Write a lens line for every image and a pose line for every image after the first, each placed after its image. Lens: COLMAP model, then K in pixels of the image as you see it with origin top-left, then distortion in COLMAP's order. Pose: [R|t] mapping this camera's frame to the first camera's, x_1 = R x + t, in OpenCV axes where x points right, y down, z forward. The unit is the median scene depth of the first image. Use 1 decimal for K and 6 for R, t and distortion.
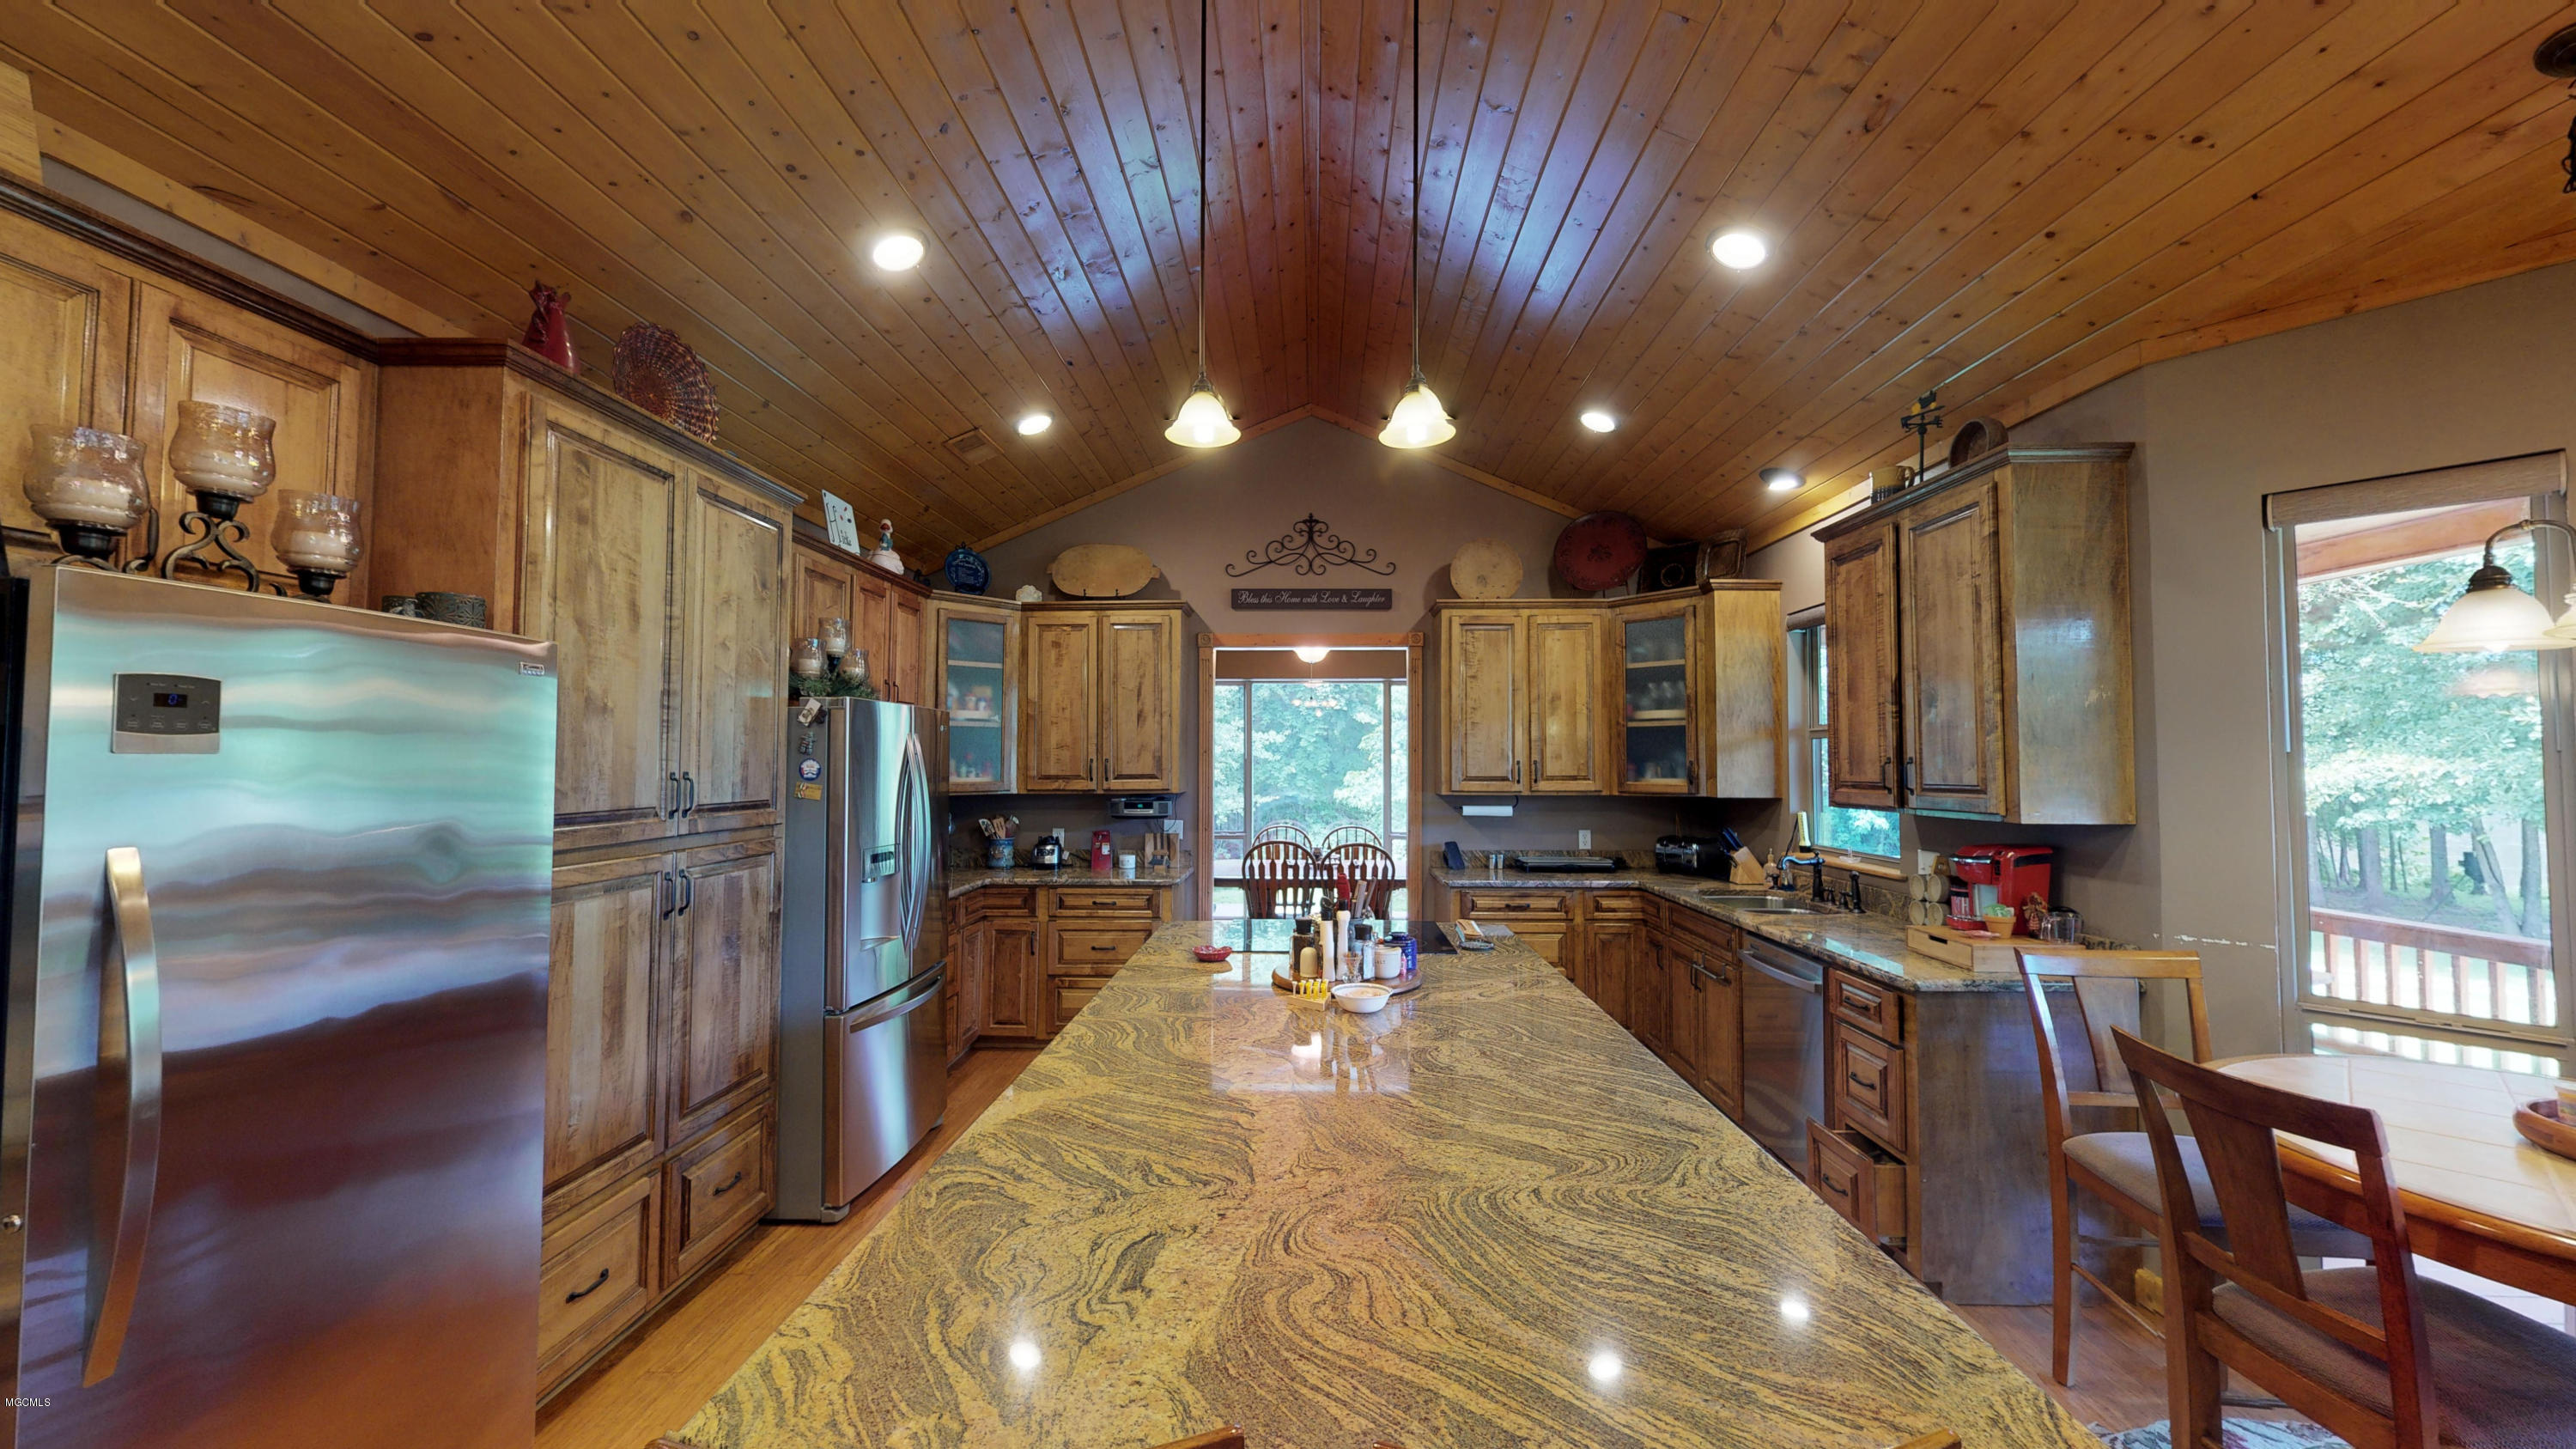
lens RADIAL K [[944.5, 0, 1287.5], [0, 944.5, 727.9], [0, 0, 1]] dist [0.000565, -0.000060]
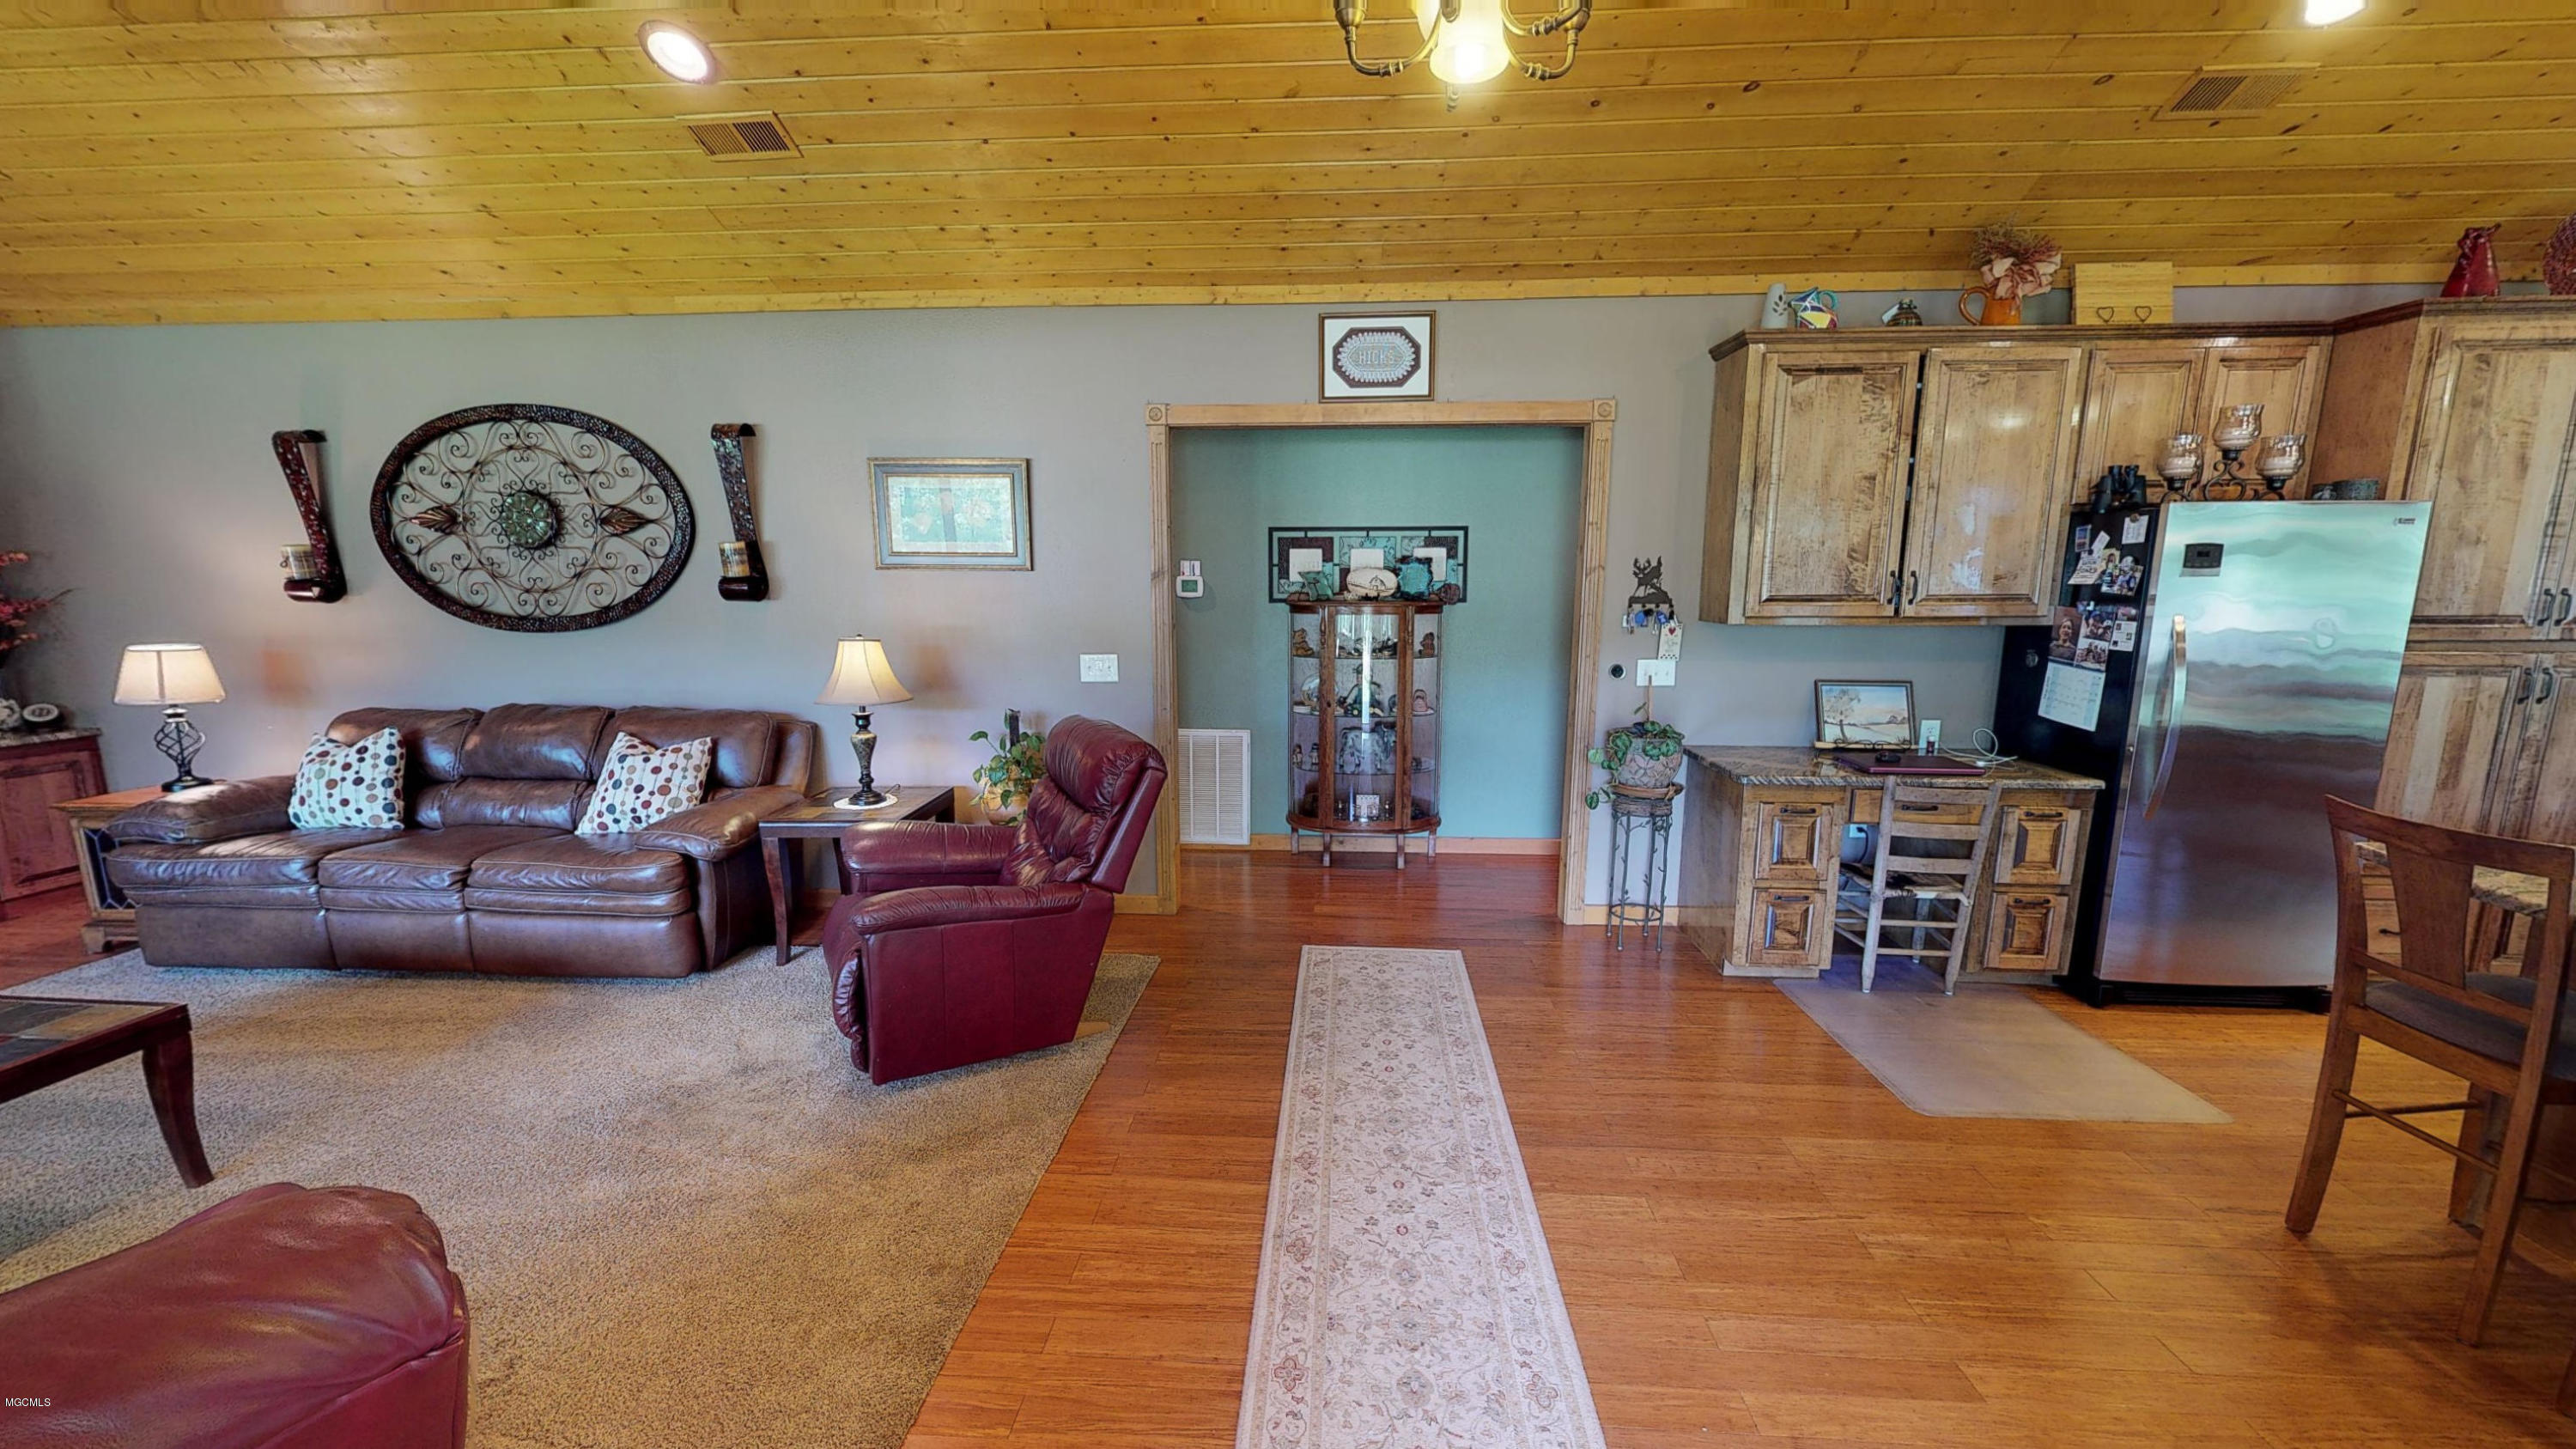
lens RADIAL K [[944.5, 0, 1287.5], [0, 944.5, 727.9], [0, 0, 1]] dist [0.000565, -0.000060]
pose [[-0.031715, 0.160263, -0.986565, 0.419517], [0.036990, 0.986573, 0.159076, -0.020043], [0.998812, -0.031448, -0.037218, -0.394266]]
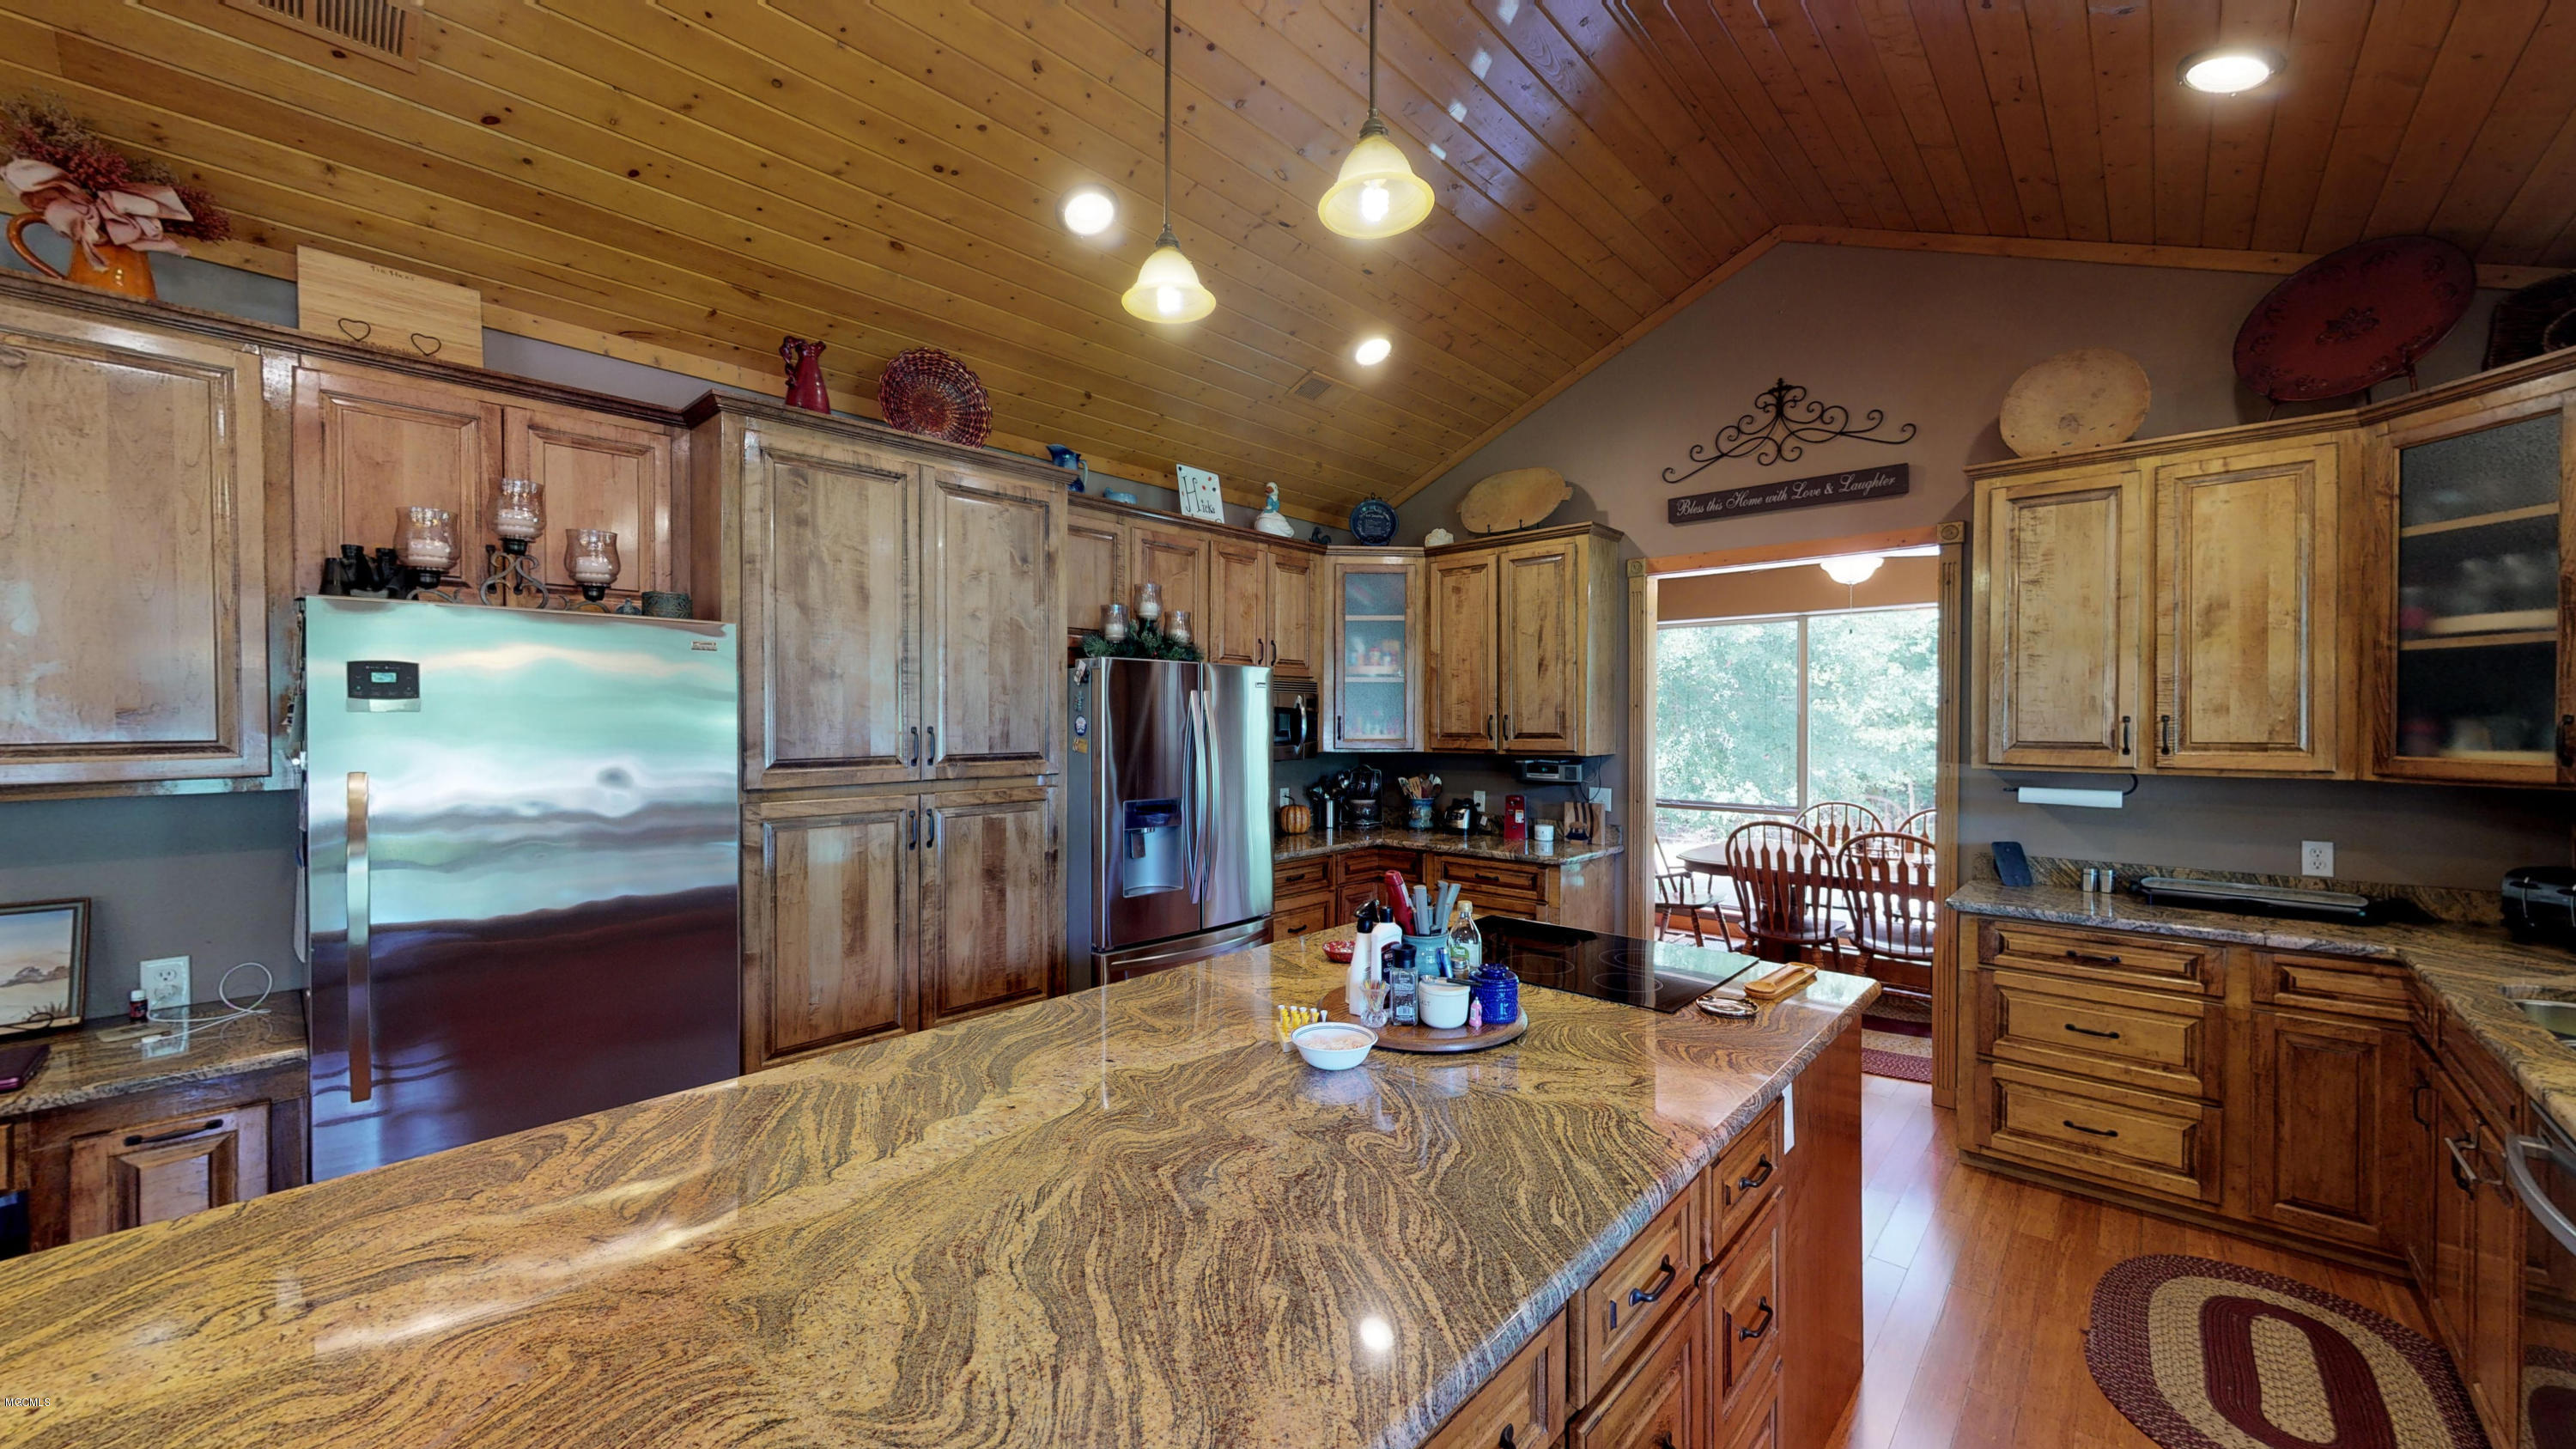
lens RADIAL K [[944.5, 0, 1287.5], [0, 944.5, 727.9], [0, 0, 1]] dist [0.000565, -0.000060]
pose [[0.754639, 0.005957, -0.656113, 0.303060], [0.023661, 0.999061, 0.036285, 0.010292], [0.655713, -0.042906, 0.753790, 0.260685]]
